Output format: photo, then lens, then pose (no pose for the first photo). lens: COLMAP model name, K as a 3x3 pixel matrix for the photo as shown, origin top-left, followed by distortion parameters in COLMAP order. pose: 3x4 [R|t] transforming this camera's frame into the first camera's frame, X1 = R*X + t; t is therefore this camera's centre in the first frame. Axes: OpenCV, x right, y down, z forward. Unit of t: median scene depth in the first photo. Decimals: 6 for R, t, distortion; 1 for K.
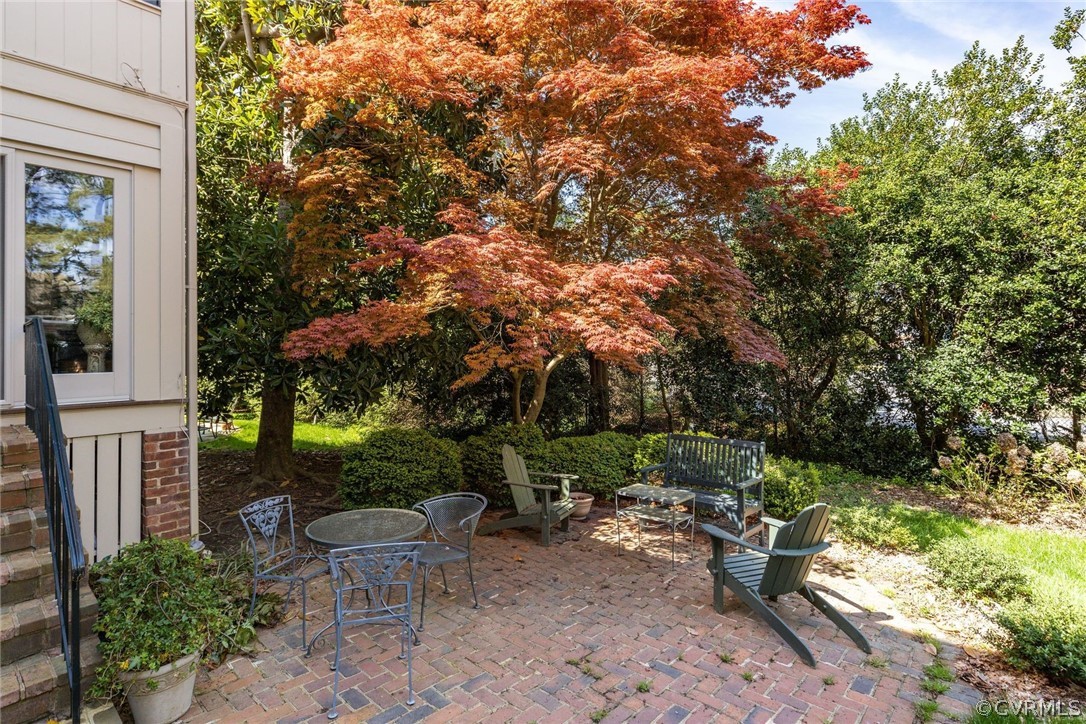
lens RADIAL K [[477.4, 0, 567.8], [0, 477.4, 361.7], [0, 0, 1]] dist [0.001448, -0.001148]
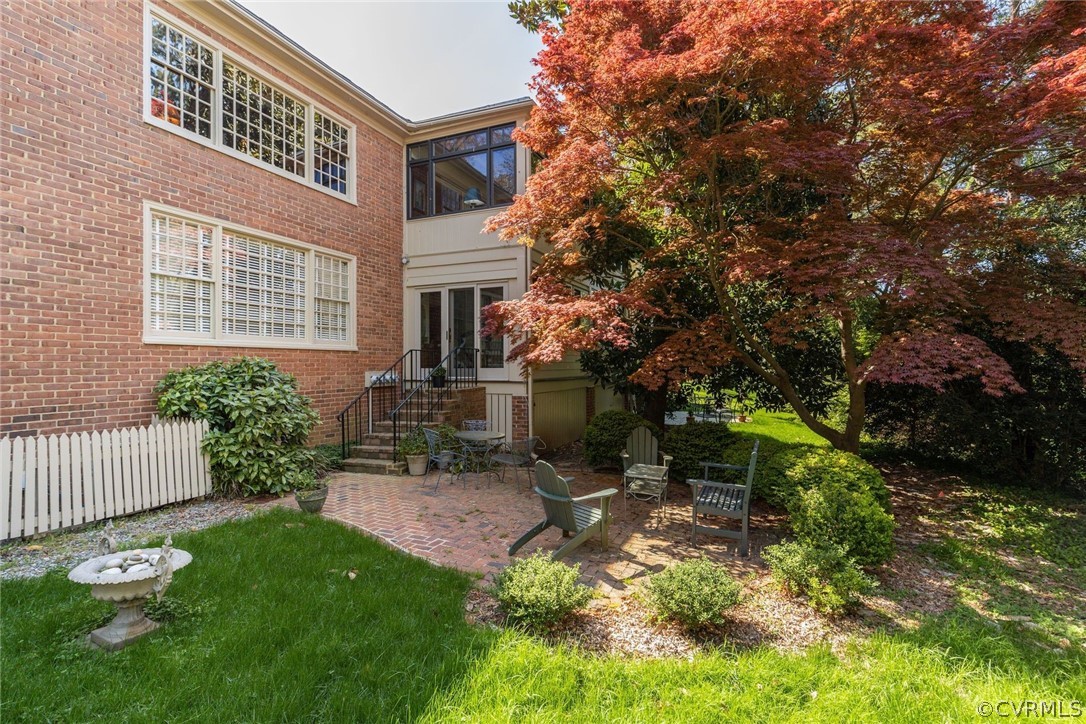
lens RADIAL K [[477.4, 0, 567.8], [0, 477.4, 361.7], [0, 0, 1]] dist [0.001448, -0.001148]
pose [[0.404874, 0.000403, -0.914372, 1.310195], [0.001503, 0.999998, 0.001106, -0.010798], [0.914371, -0.001822, 0.404873, 0.330420]]
